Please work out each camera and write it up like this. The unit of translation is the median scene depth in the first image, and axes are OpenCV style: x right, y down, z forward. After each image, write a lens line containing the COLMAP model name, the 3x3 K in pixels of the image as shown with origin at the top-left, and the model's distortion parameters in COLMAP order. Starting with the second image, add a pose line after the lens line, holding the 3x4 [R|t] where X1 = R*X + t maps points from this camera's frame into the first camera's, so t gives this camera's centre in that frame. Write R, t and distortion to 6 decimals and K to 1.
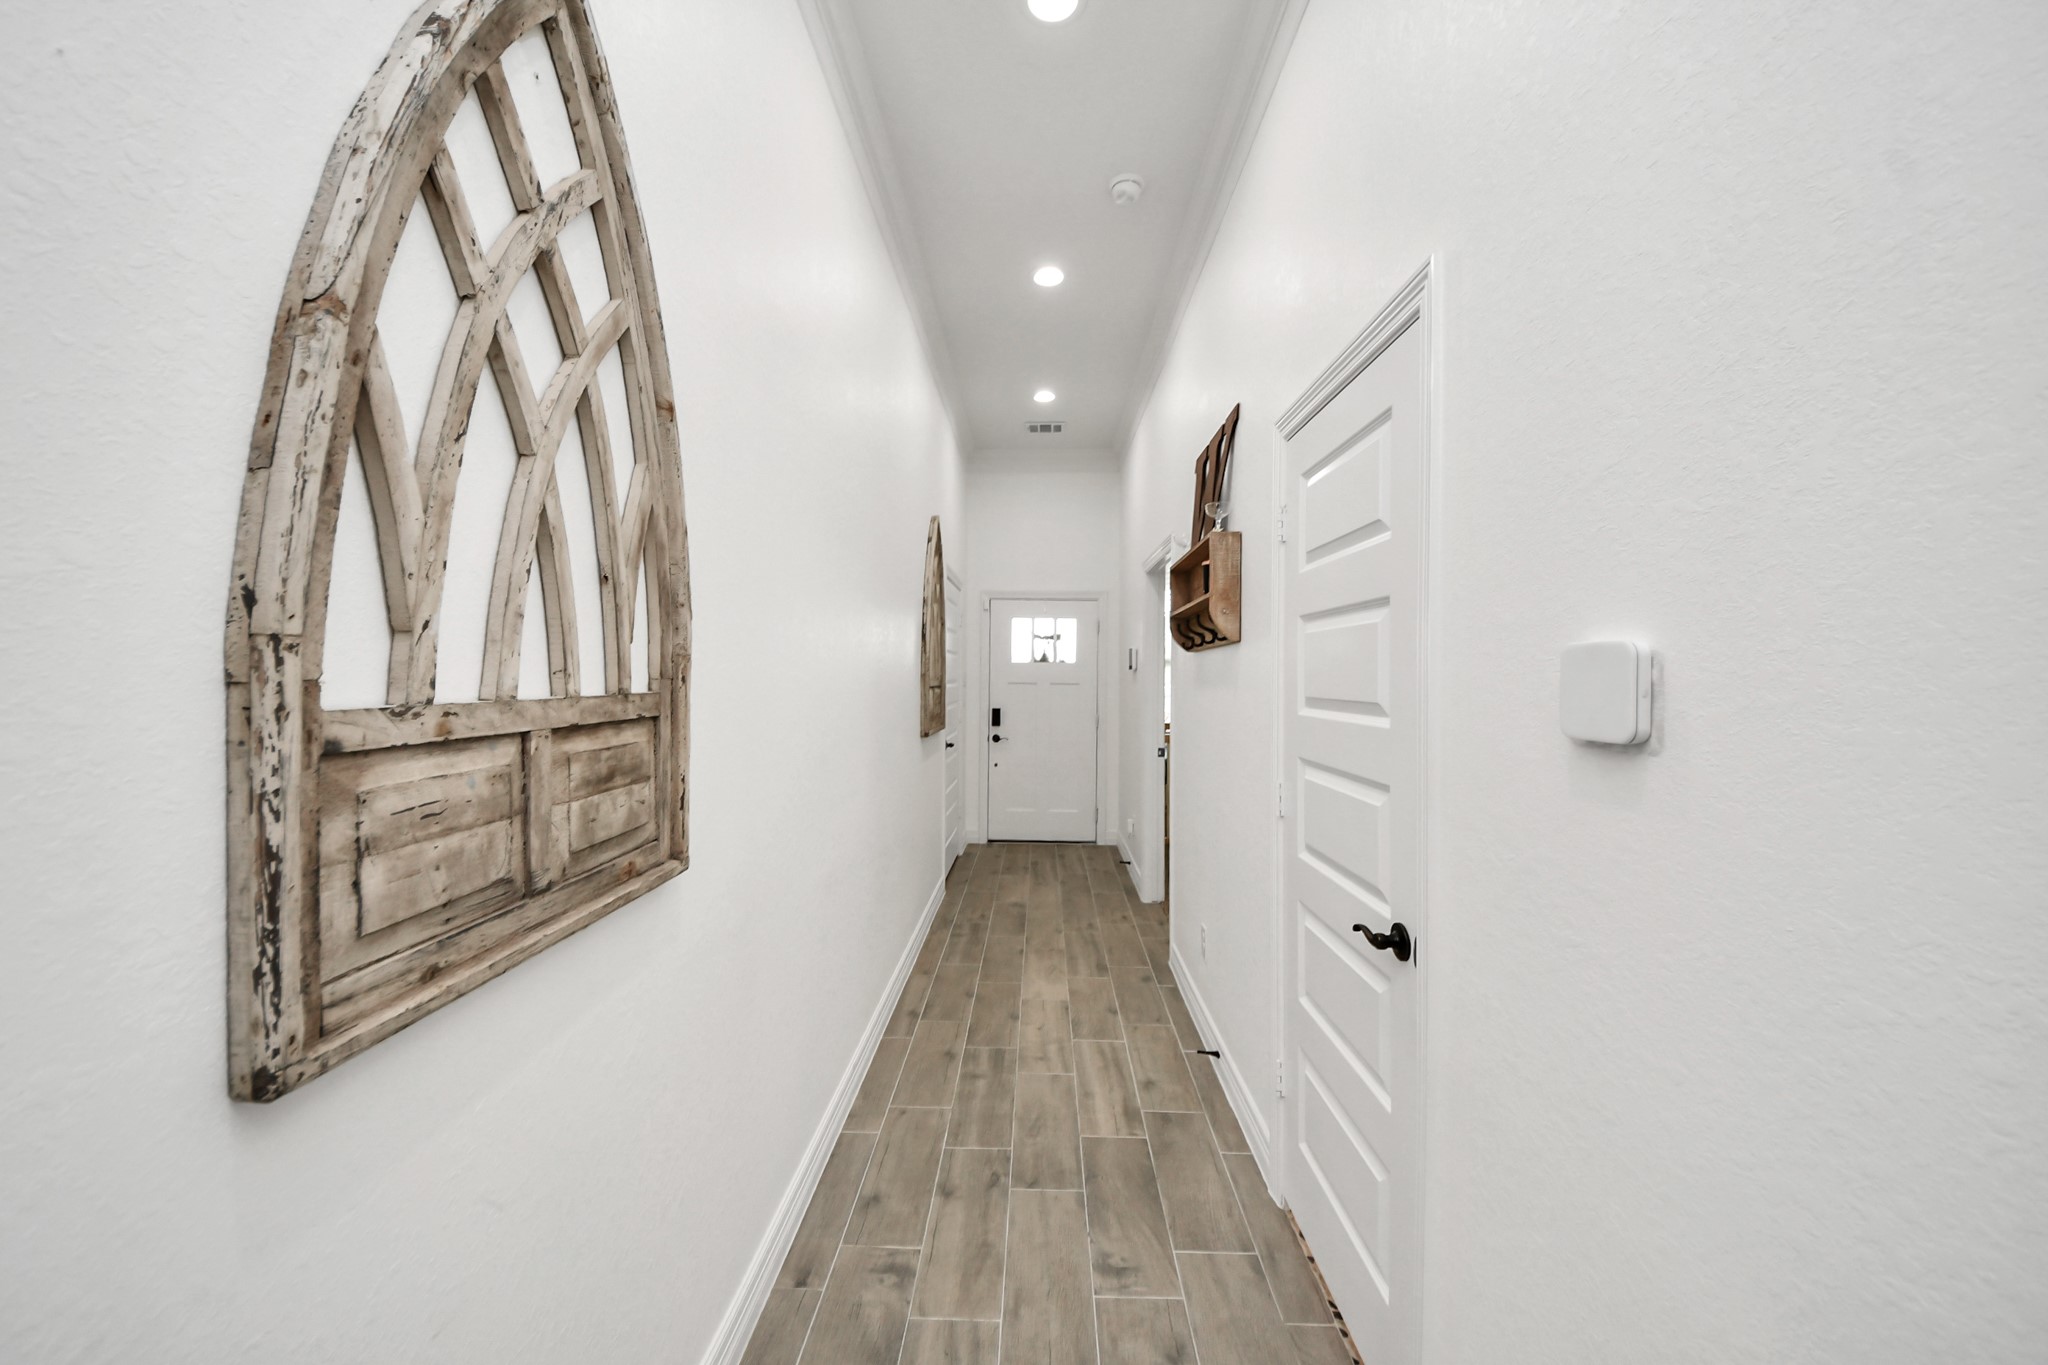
lens RADIAL K [[742.6, 0, 1012.4], [0, 742.6, 690.1], [0, 0, 1]] dist [0.055838, -0.000148]
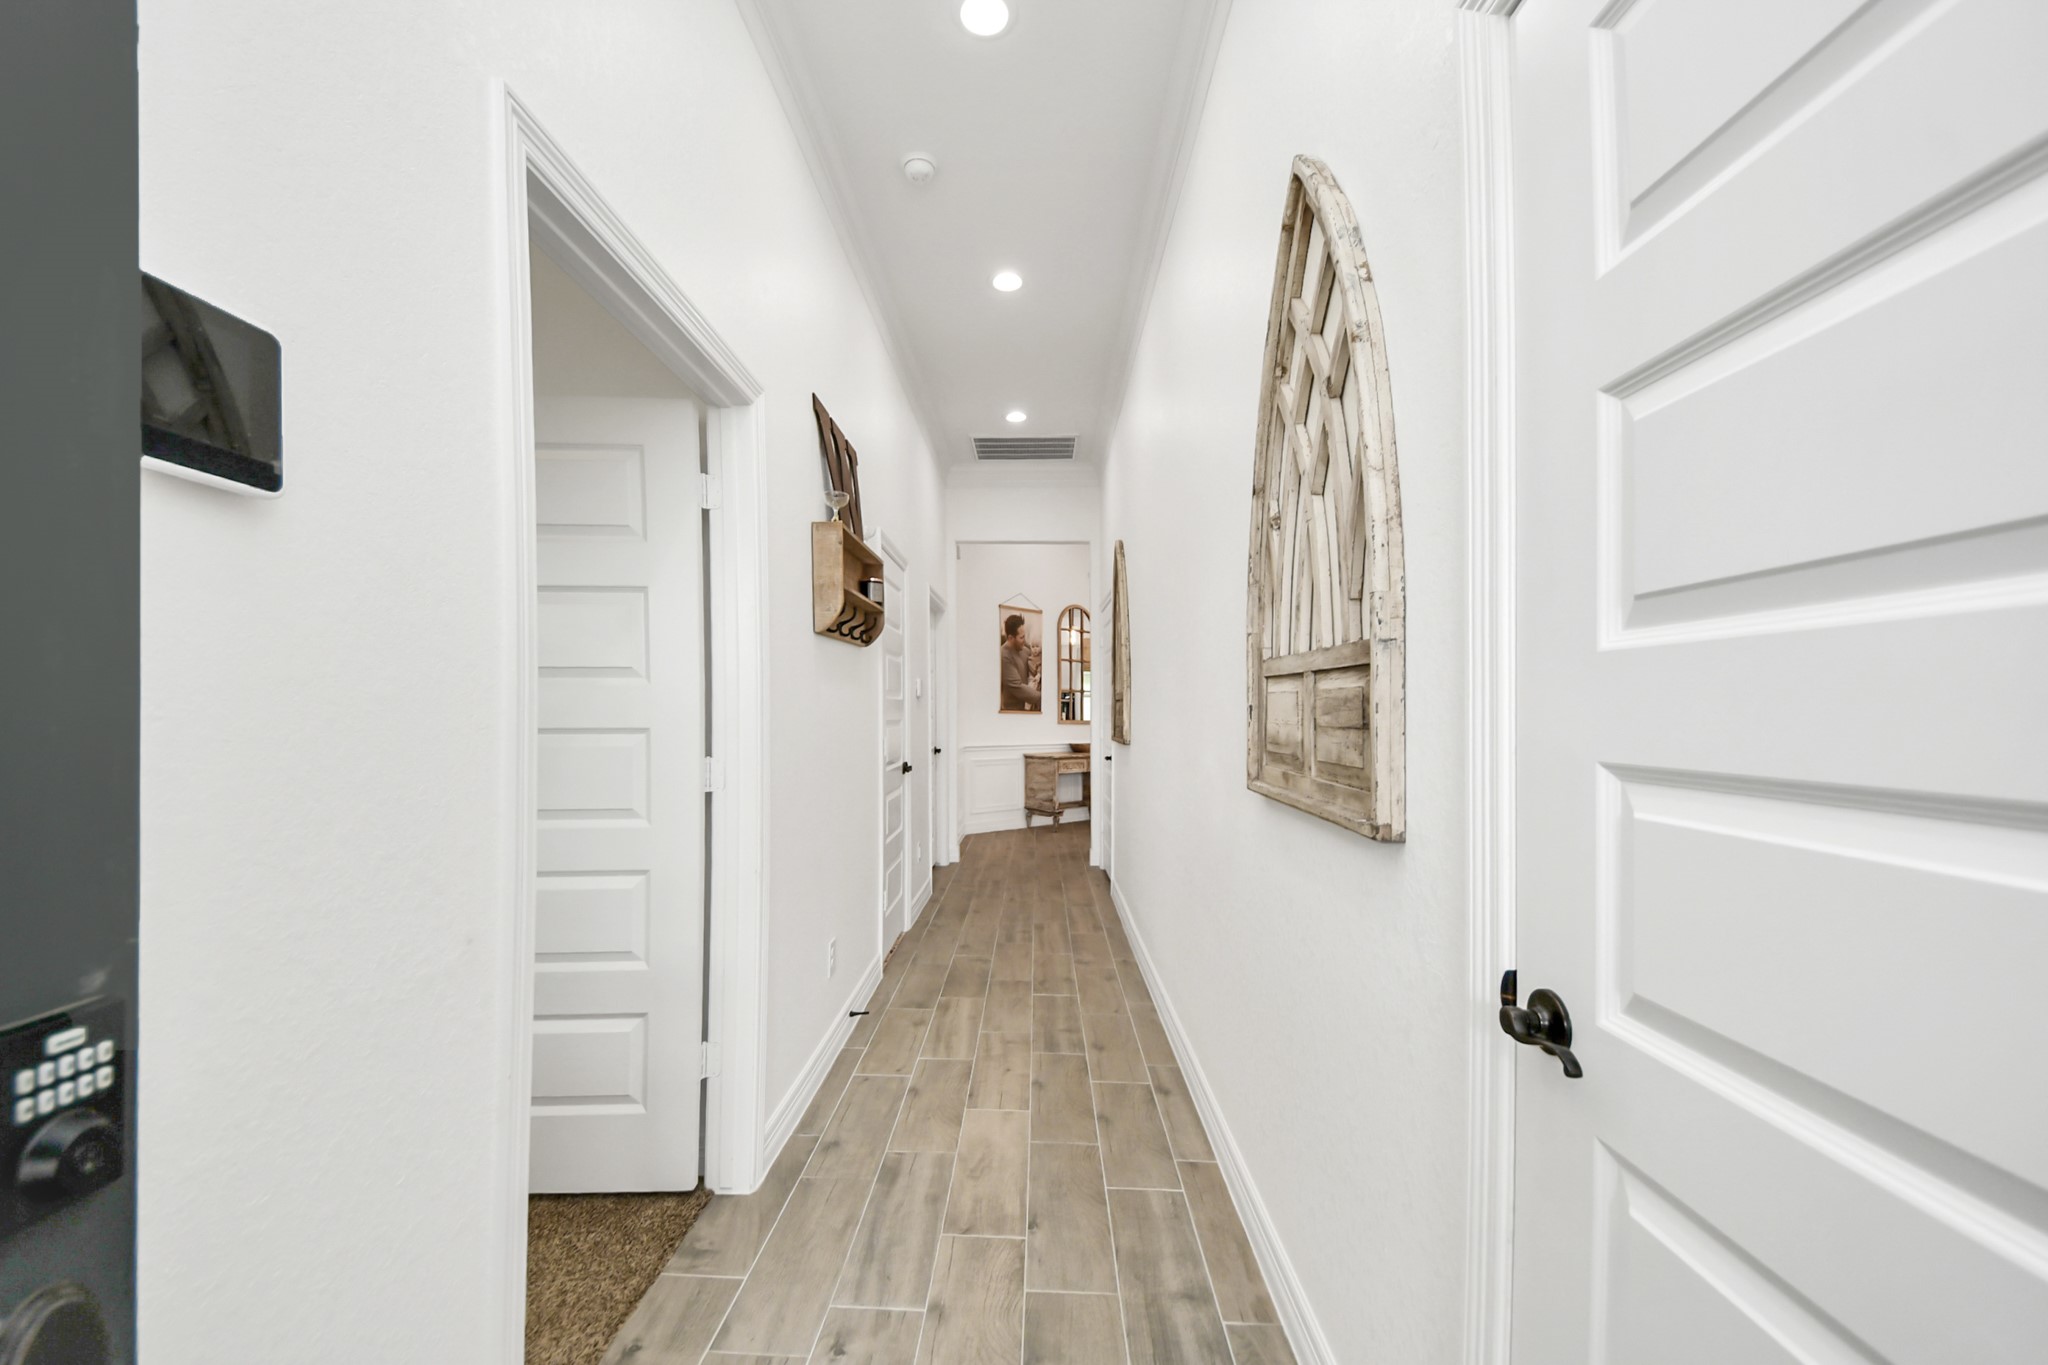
lens RADIAL K [[742.6, 0, 1012.4], [0, 742.6, 690.1], [0, 0, 1]] dist [0.055838, -0.000148]
pose [[-0.999923, -0.011324, -0.004996, 0.044595], [-0.011281, 0.999900, -0.008580, 0.011218], [0.005093, -0.008523, -0.999951, 2.086049]]
